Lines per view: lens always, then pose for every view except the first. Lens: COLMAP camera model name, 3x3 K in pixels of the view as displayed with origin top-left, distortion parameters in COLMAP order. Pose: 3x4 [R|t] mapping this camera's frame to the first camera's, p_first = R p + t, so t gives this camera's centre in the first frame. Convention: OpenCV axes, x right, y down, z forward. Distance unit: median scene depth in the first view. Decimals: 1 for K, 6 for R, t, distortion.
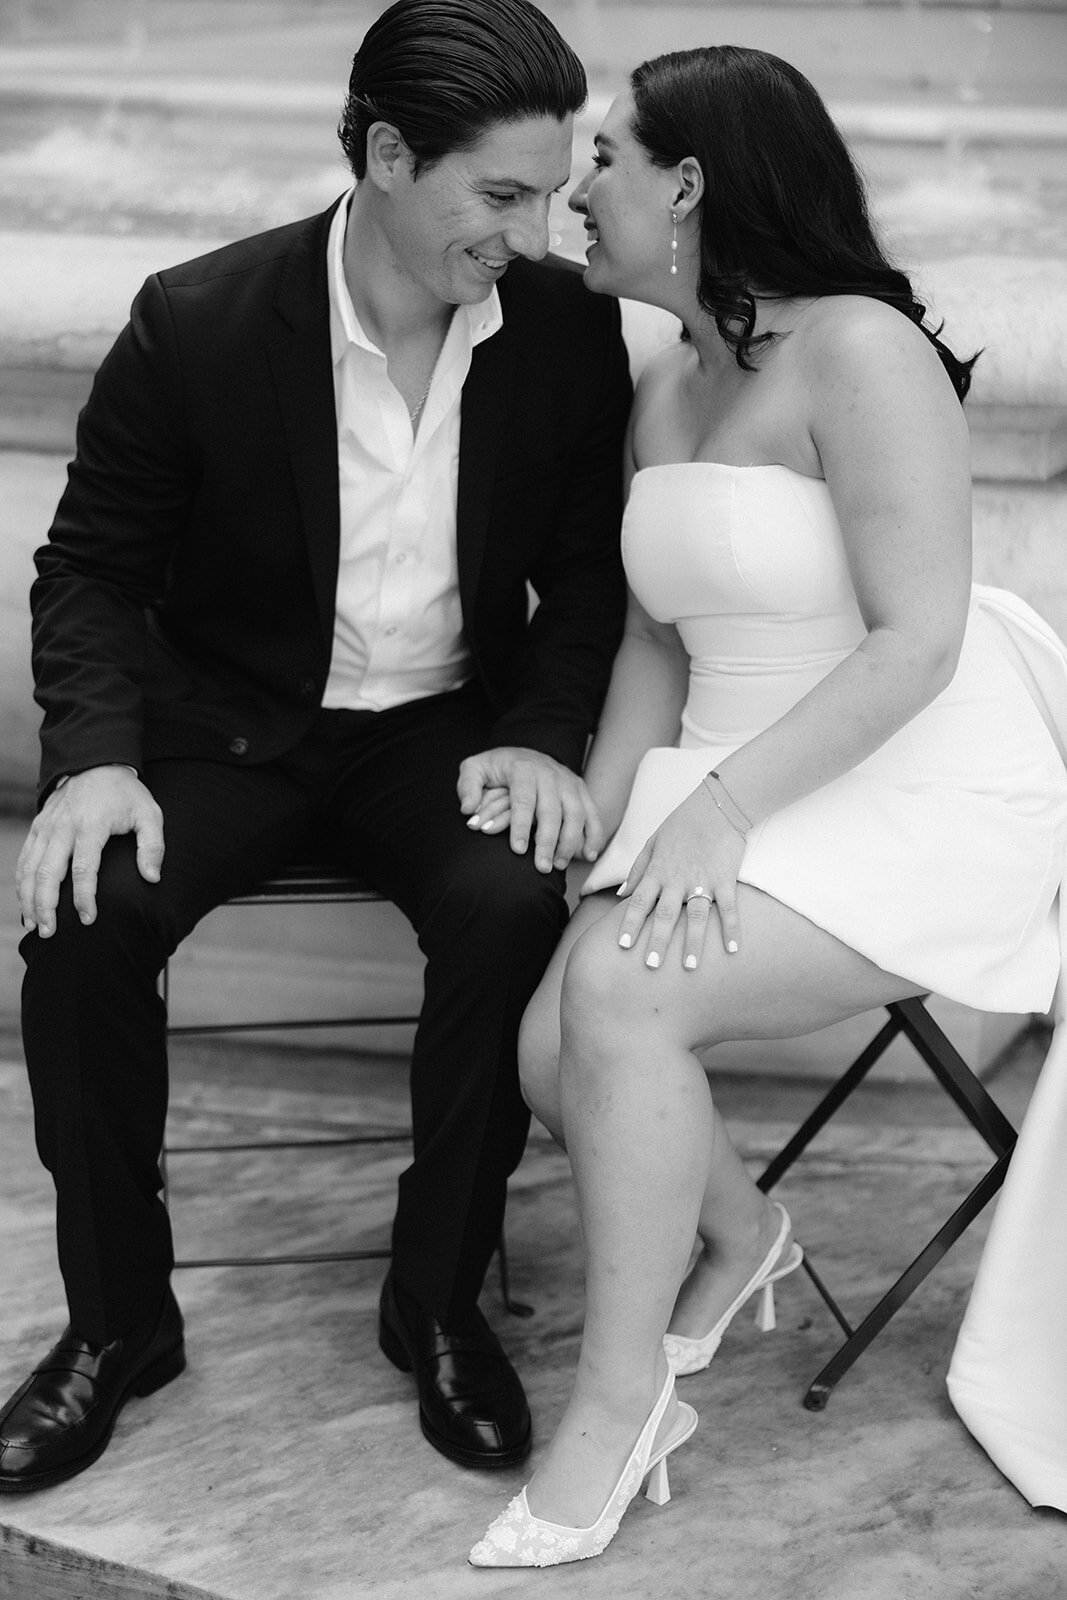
lens RADIAL K [[2671.8, 0, 533.5], [0, 2671.8, 800.0], [0, 0, 1]] dist [0.022717, 0.042922]
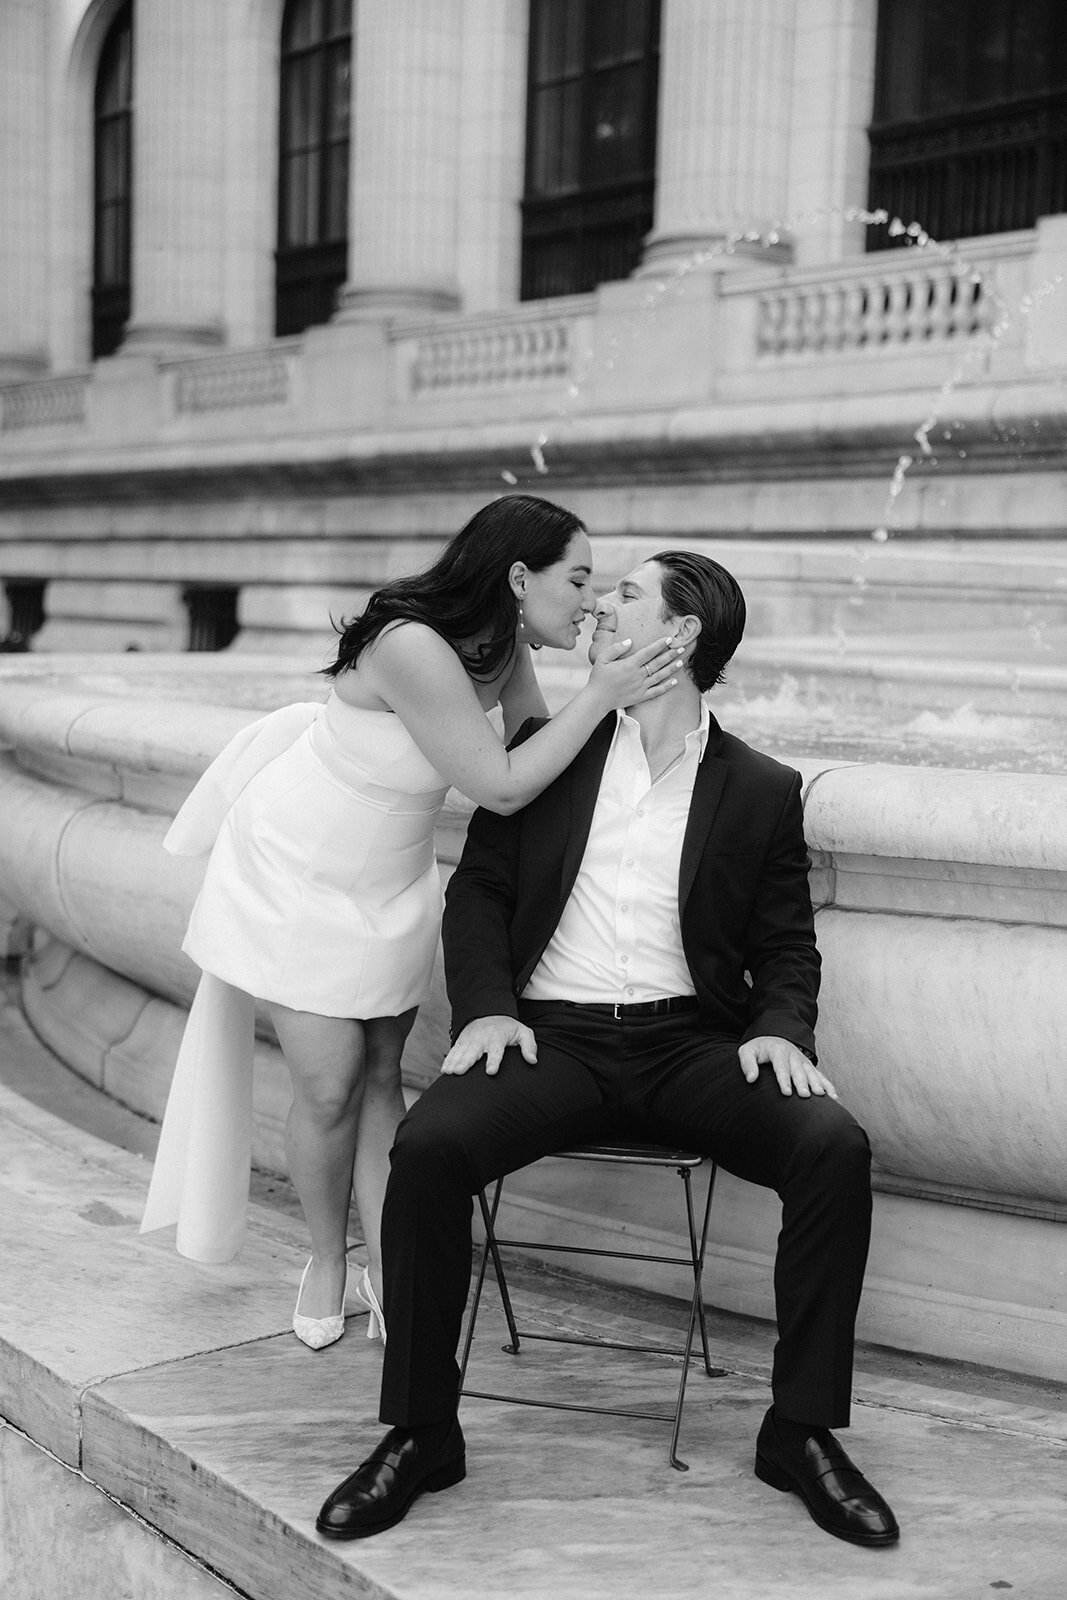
lens RADIAL K [[2137.9, 0, 533.5], [0, 2137.9, 800.0], [0, 0, 1]] dist [0.006541, 0.020397]
pose [[0.909148, 0.046247, -0.413898, 0.439581], [-0.128072, 0.976704, -0.172185, 0.056122], [0.396293, 0.209550, 0.893891, -0.155662]]
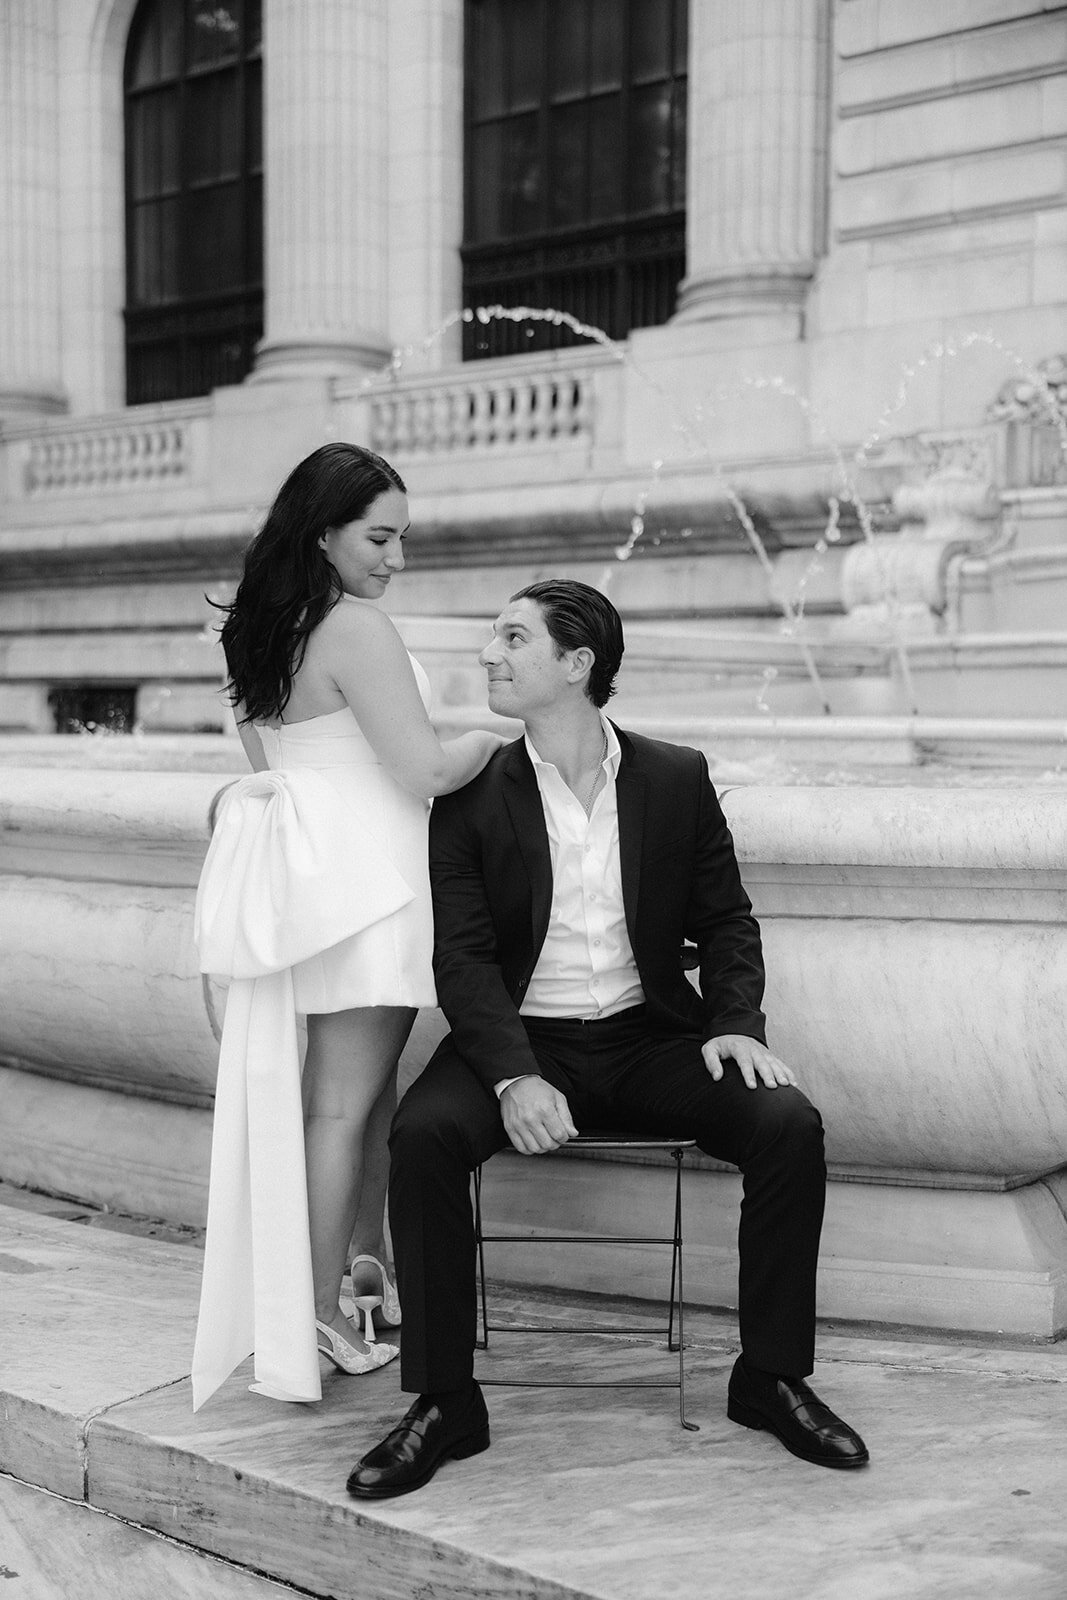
lens RADIAL K [[2035.5, 0, 537.0], [0, 2035.5, 787.4], [0, 0, 1]] dist [0.011621, 0.001389]
pose [[0.978110, -0.006608, -0.207982, 0.178853], [-0.044121, 0.970184, -0.238321, 0.133183], [0.203356, 0.242281, 0.948655, -0.265437]]
